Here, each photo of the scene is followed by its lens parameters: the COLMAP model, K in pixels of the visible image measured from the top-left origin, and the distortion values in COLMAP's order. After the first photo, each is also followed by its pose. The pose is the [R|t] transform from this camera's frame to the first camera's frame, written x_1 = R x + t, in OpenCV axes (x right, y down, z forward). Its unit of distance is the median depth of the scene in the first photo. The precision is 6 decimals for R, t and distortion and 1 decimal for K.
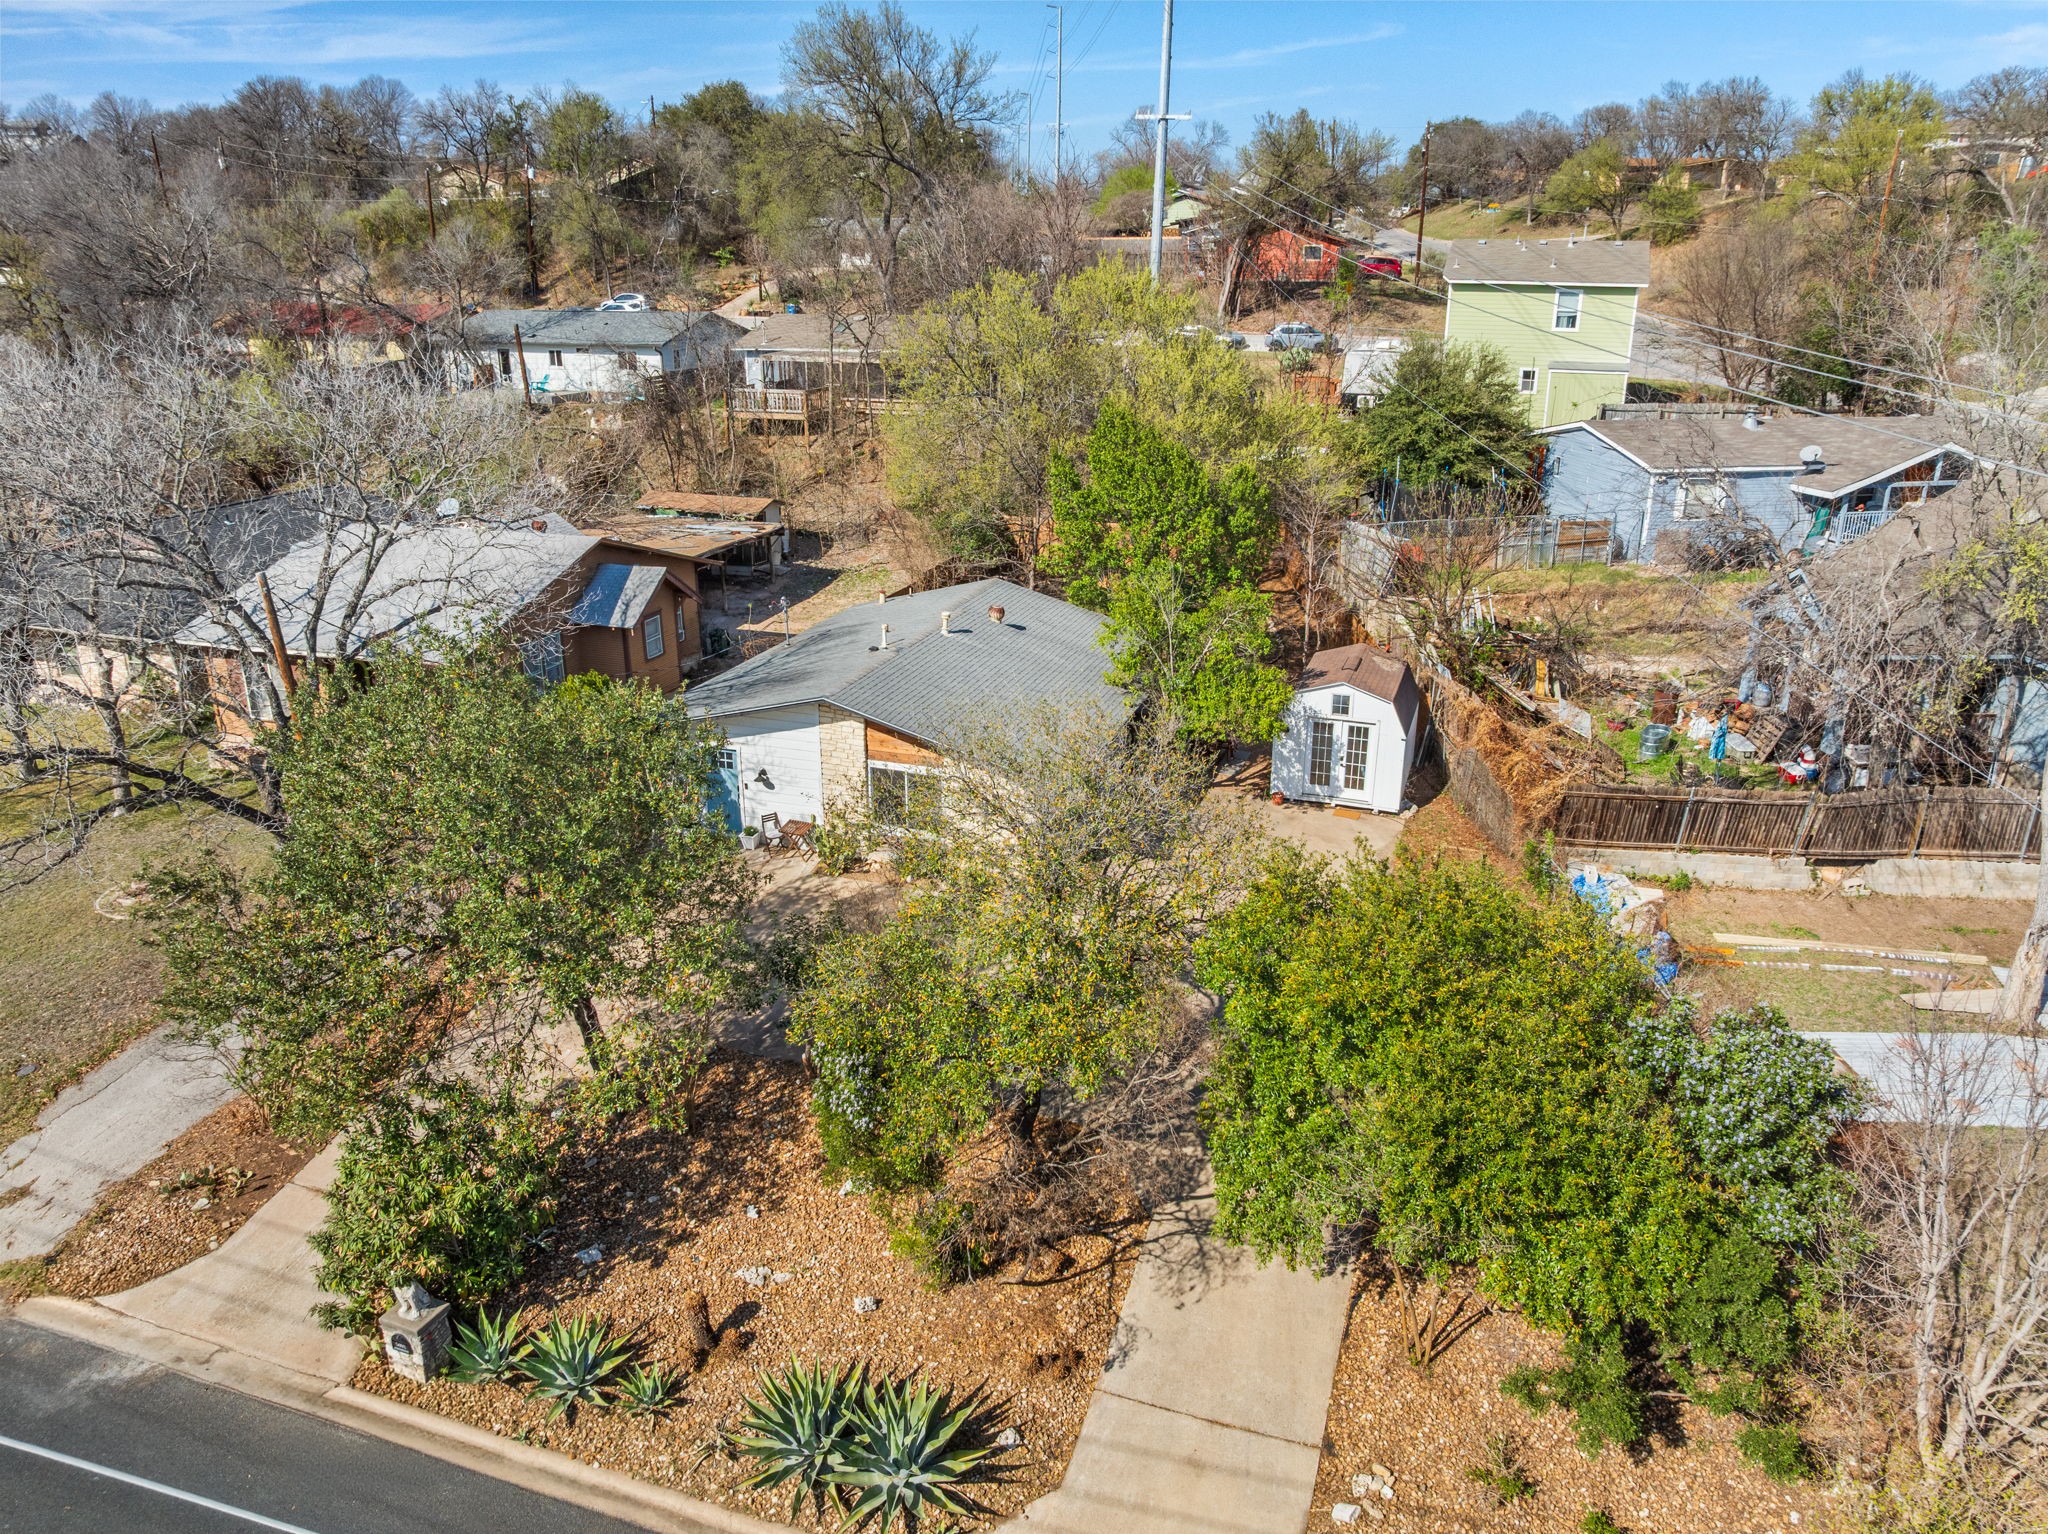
lens RADIAL K [[1652.9, 0, 938.4], [0, 1652.9, 763.6], [0, 0, 1]] dist [-0.061203, -0.003316]
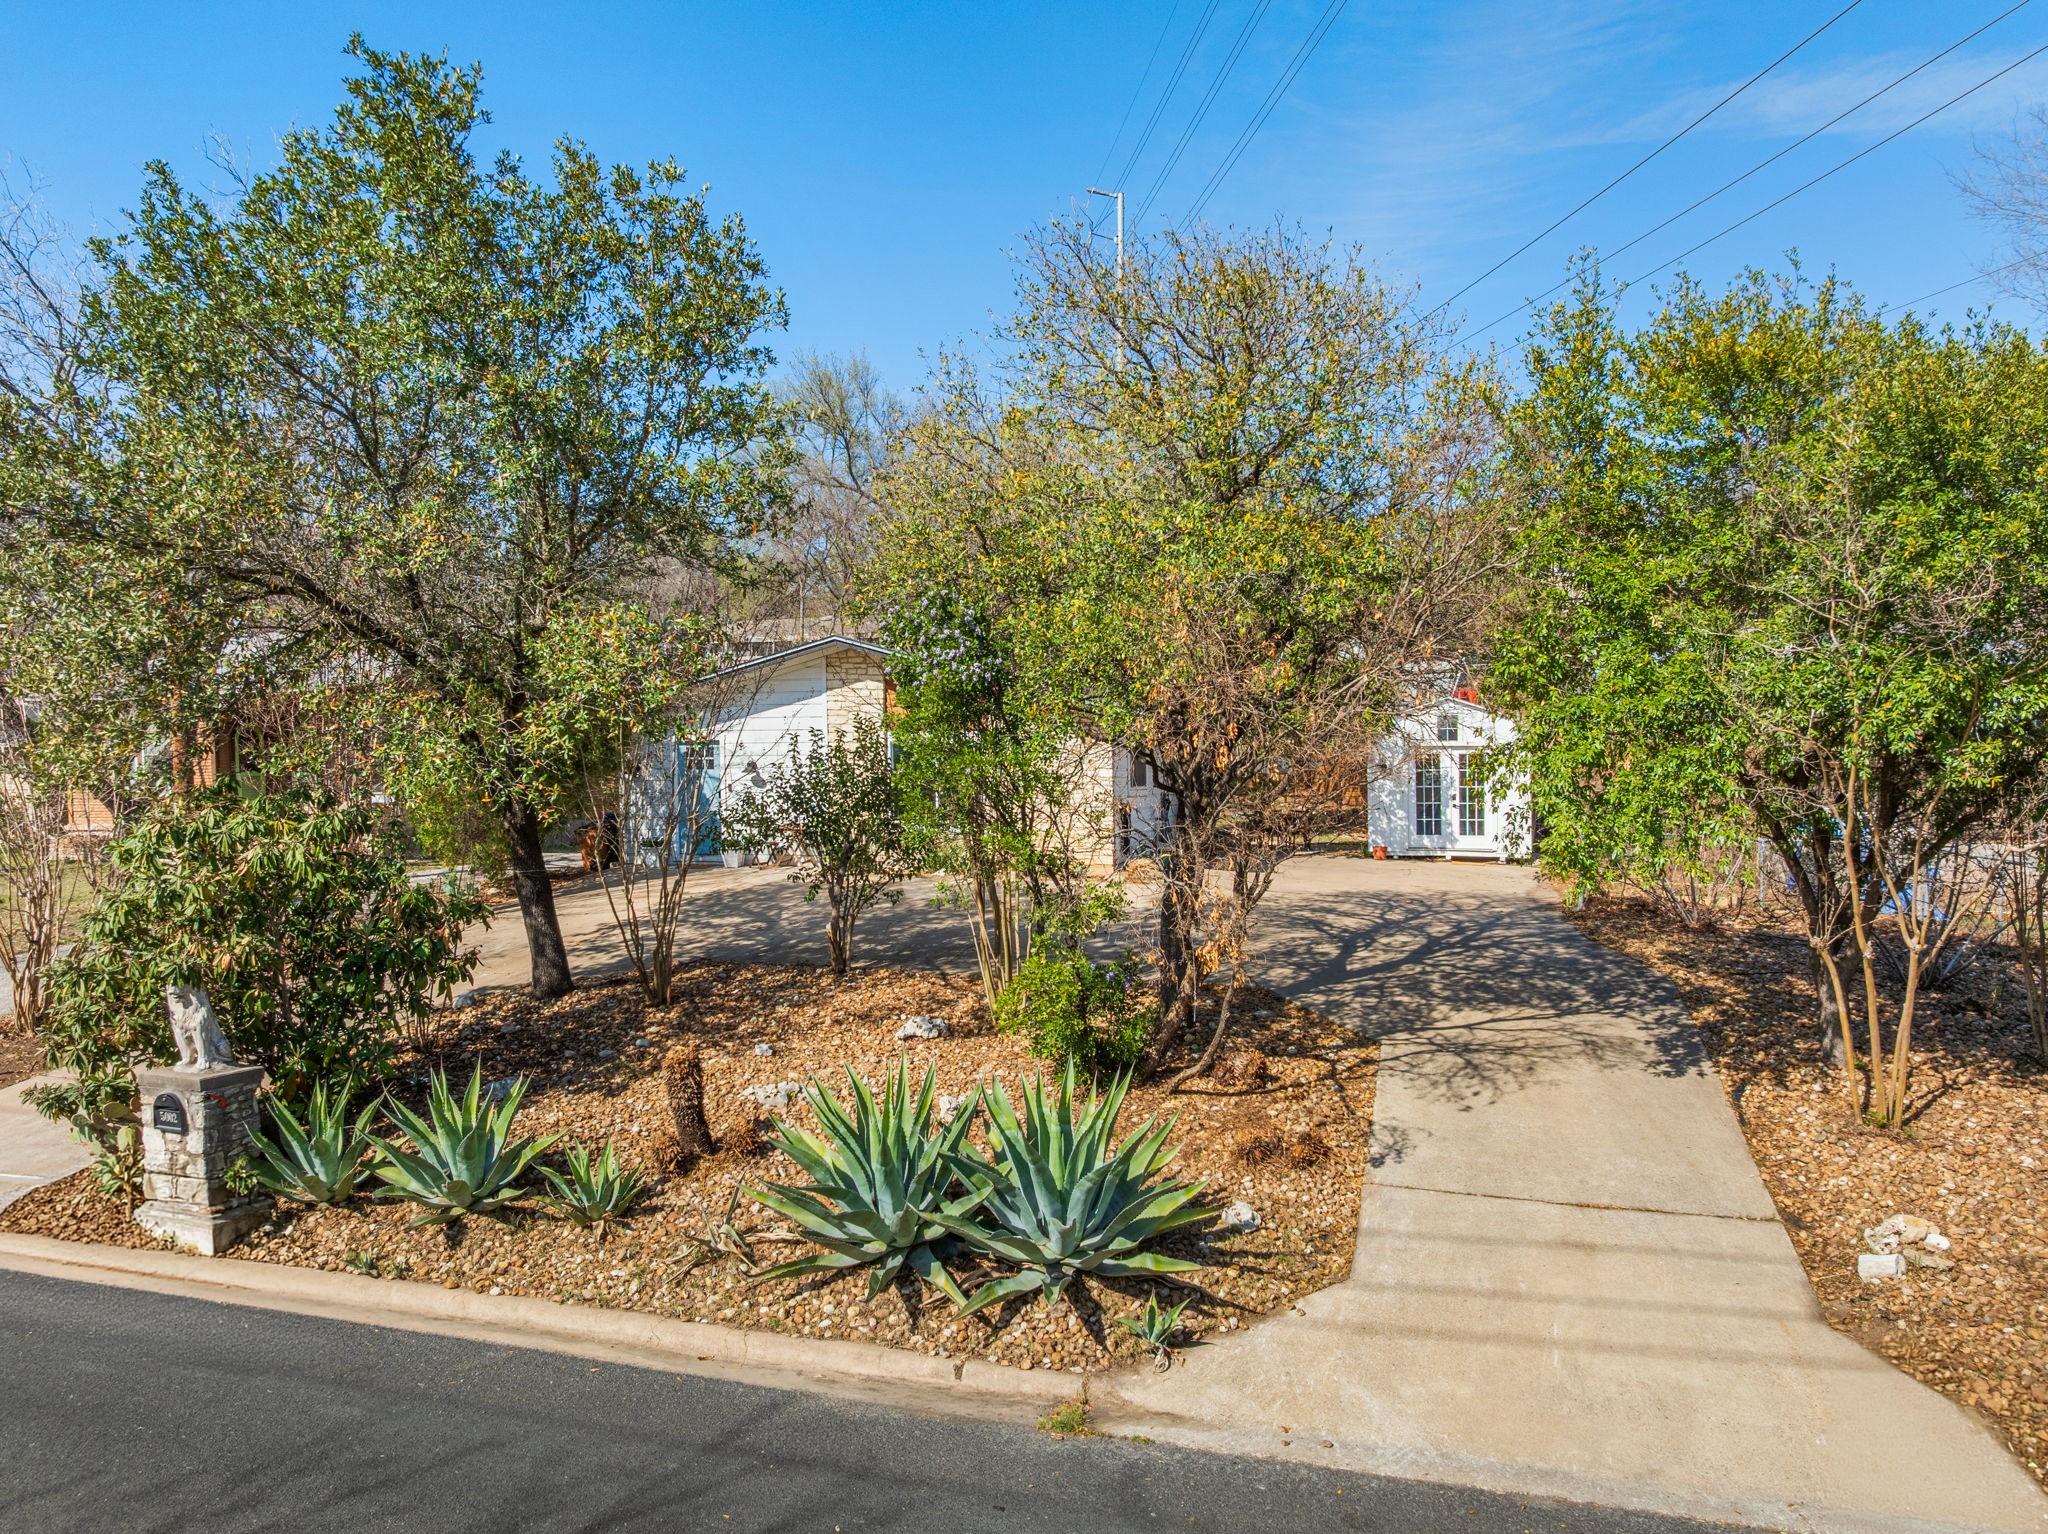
lens RADIAL K [[1652.9, 0, 938.4], [0, 1652.9, 763.6], [0, 0, 1]] dist [-0.061203, -0.003316]
pose [[0.999002, 0.004033, 0.044482, -0.081651], [0.011113, 0.942149, -0.335010, 0.425907], [-0.043259, 0.335170, 0.941164, 0.394613]]
